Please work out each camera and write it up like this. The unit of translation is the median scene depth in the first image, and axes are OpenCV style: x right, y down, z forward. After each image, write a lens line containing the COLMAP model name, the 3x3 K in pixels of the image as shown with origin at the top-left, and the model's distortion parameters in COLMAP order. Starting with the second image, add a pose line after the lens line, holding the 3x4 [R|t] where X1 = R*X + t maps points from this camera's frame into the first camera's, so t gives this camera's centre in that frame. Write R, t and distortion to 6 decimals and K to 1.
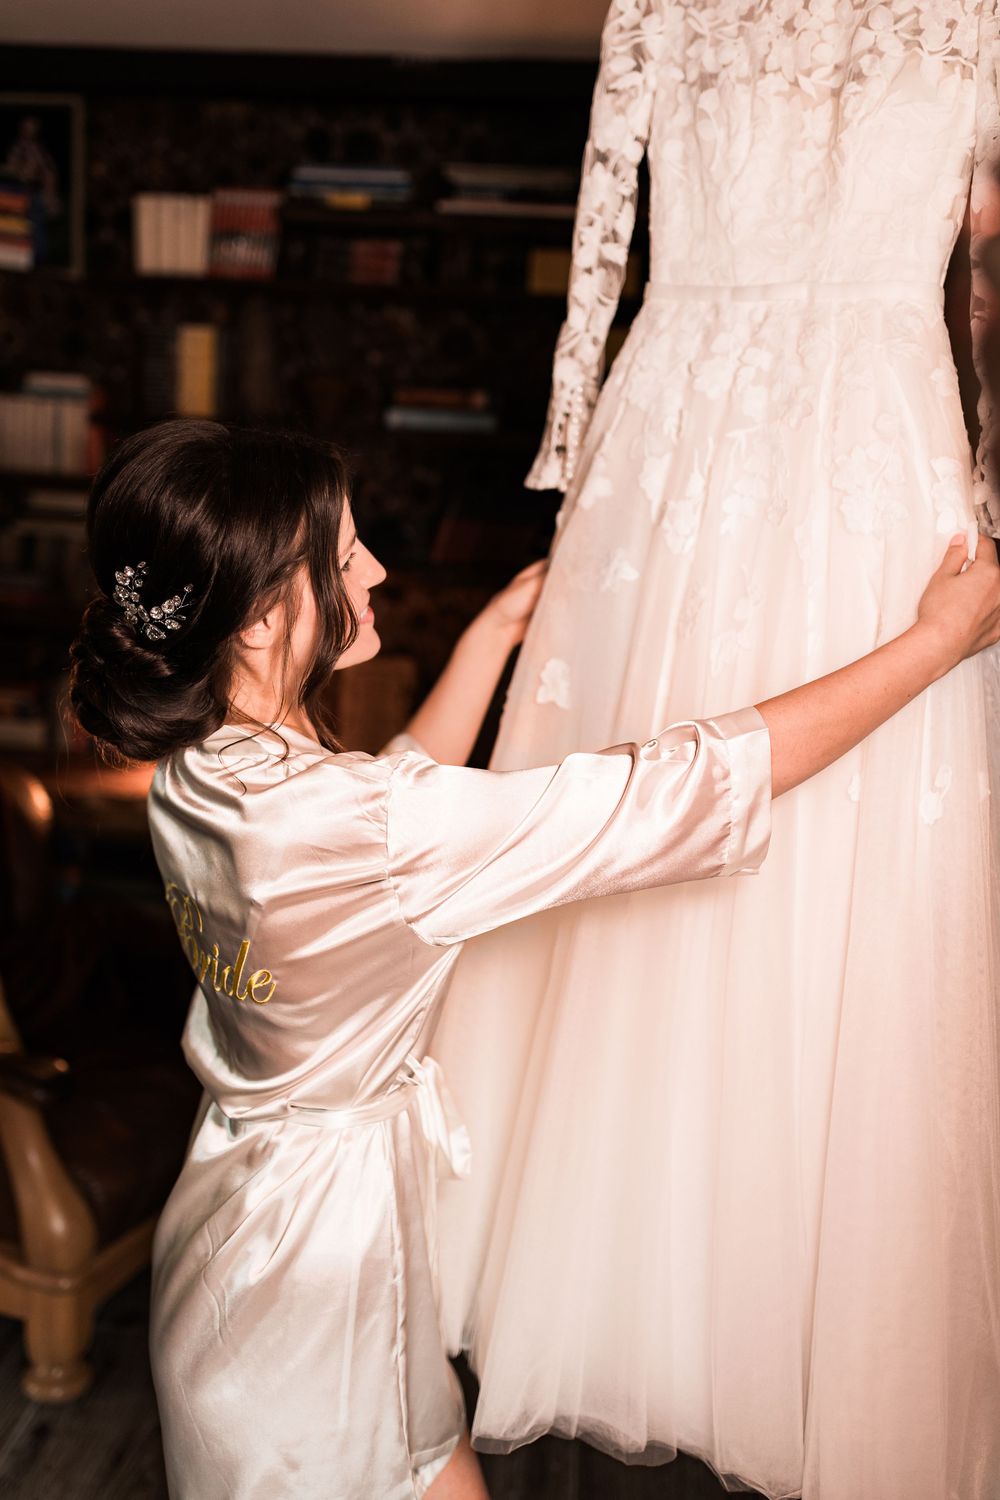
lens RADIAL K [[1406.4, 0, 500.0], [0, 1406.4, 750.0], [0, 0, 1]] dist [-0.014320, -0.002111]
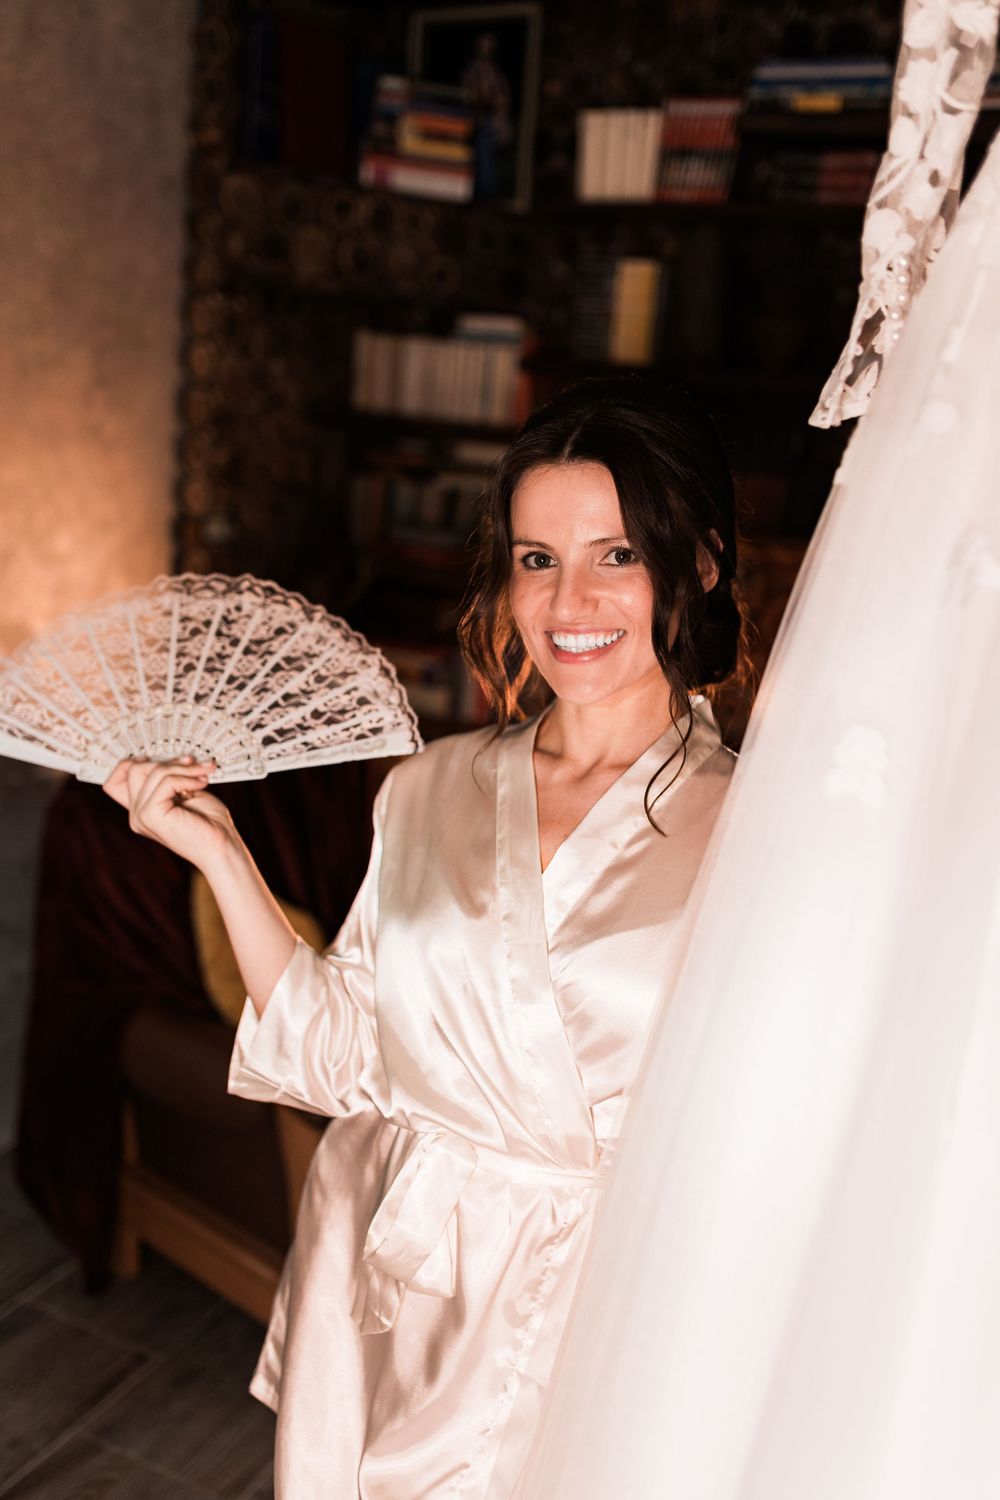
lens RADIAL K [[1406.4, 0, 500.0], [0, 1406.4, 750.0], [0, 0, 1]] dist [-0.014320, -0.002111]
pose [[0.927832, 0.106273, -0.357538, 0.051688], [-0.099114, 0.994337, 0.038346, -0.021697], [0.359589, -0.000142, 0.933111, 0.148155]]
